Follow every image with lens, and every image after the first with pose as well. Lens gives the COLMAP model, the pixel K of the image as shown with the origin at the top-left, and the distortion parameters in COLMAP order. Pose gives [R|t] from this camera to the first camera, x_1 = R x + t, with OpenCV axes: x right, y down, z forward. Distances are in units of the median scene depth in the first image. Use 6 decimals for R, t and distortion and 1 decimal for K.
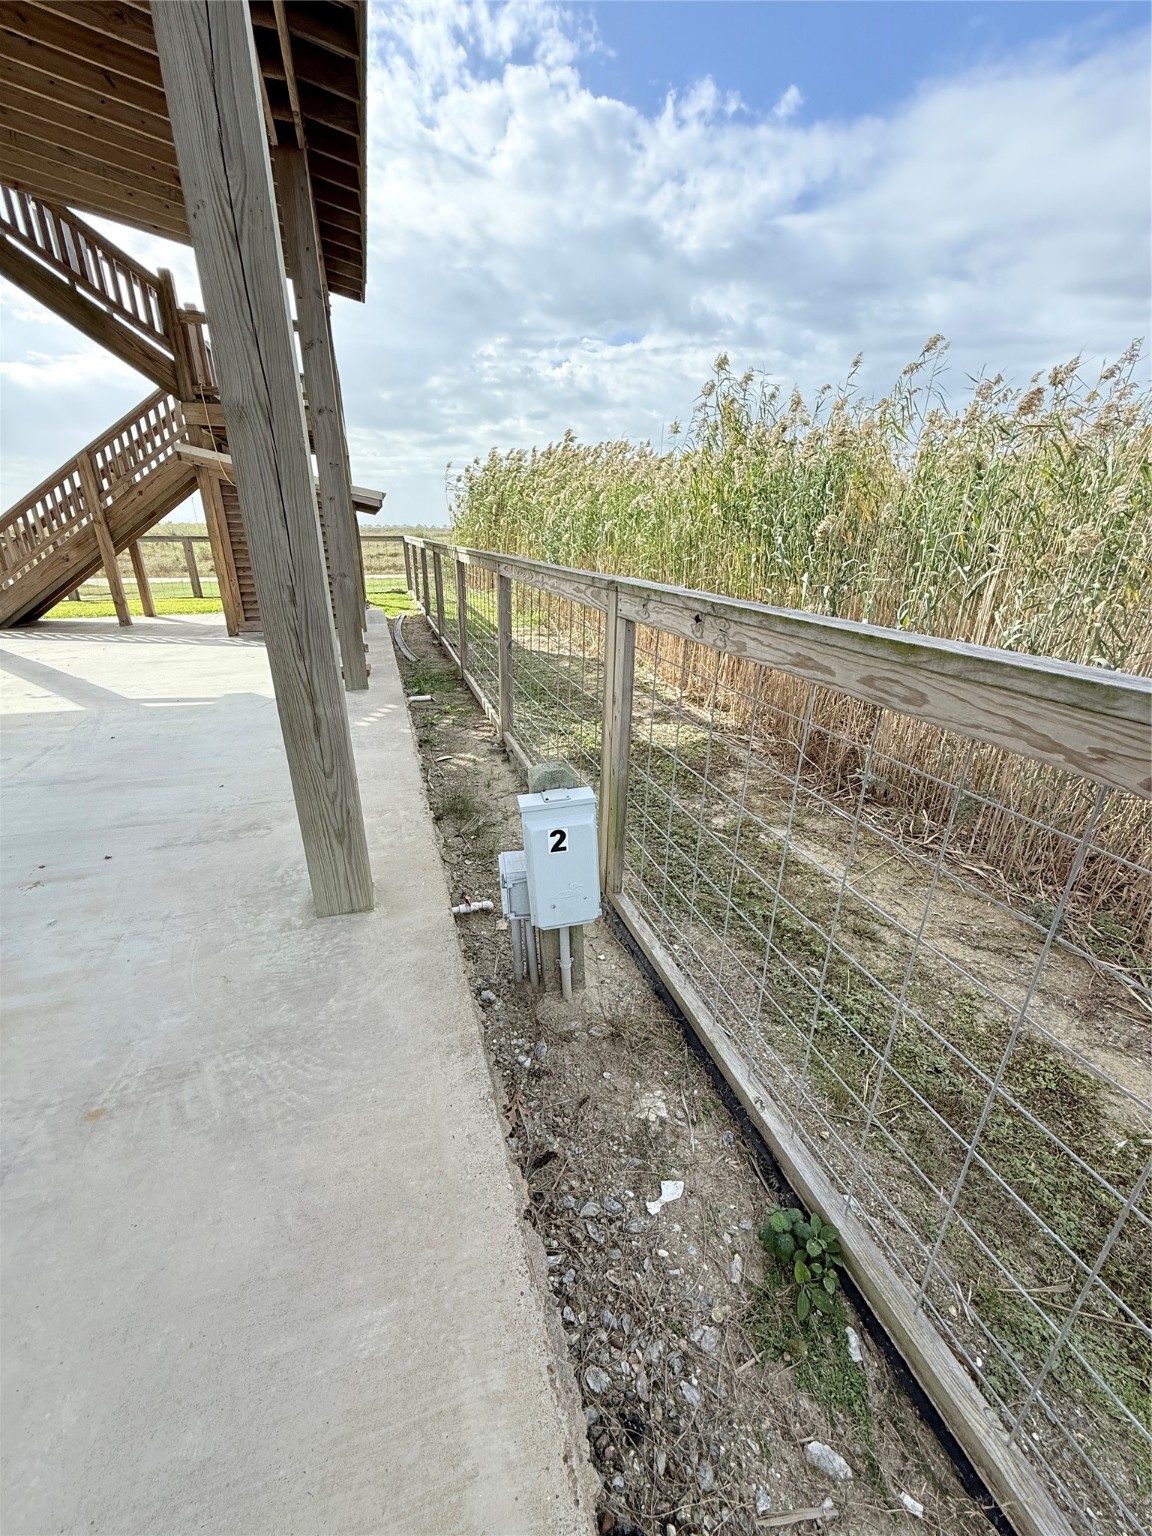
lens RADIAL K [[595.4, 0, 574.5], [0, 595.4, 755.4], [0, 0, 1]] dist [0.000727, -0.000203]
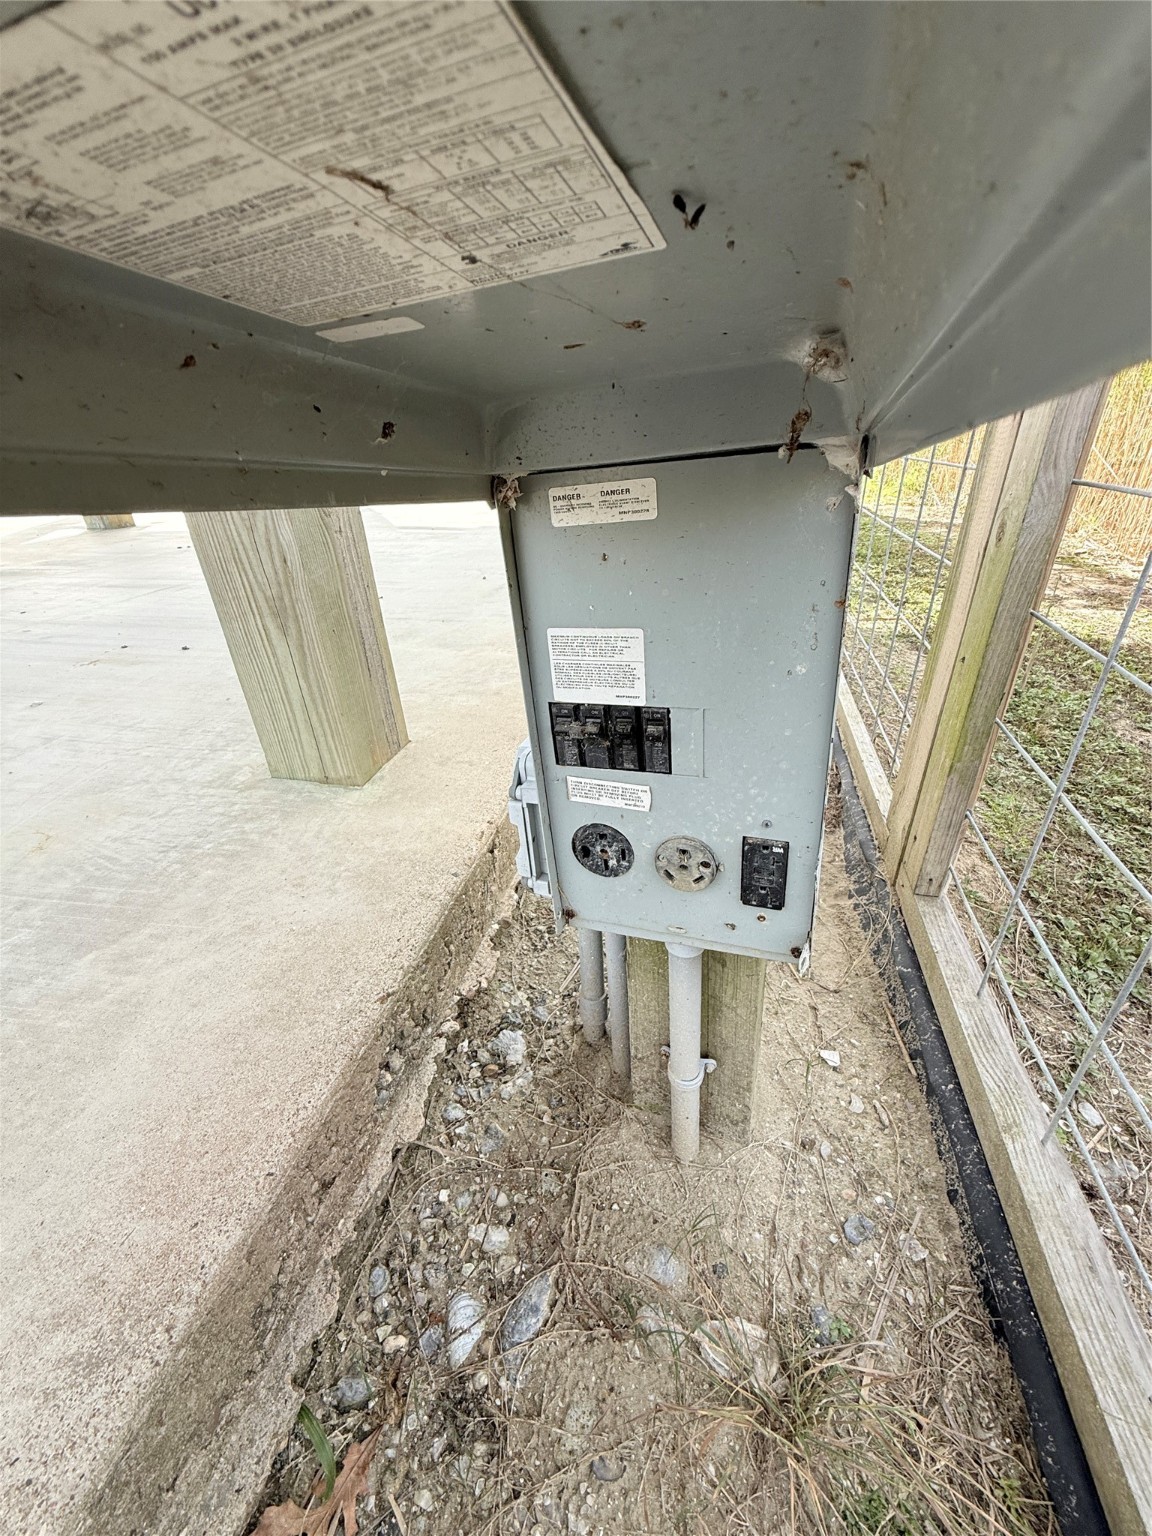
lens RADIAL K [[610.5, 0, 582.6], [0, 610.5, 765.2], [0, 0, 1]] dist [0.000427, -0.000030]
pose [[0.863380, 0.204785, -0.461127, 0.052633], [-0.131759, 0.973726, 0.185733, 0.124996], [0.487046, -0.099600, 0.867678, 0.660961]]
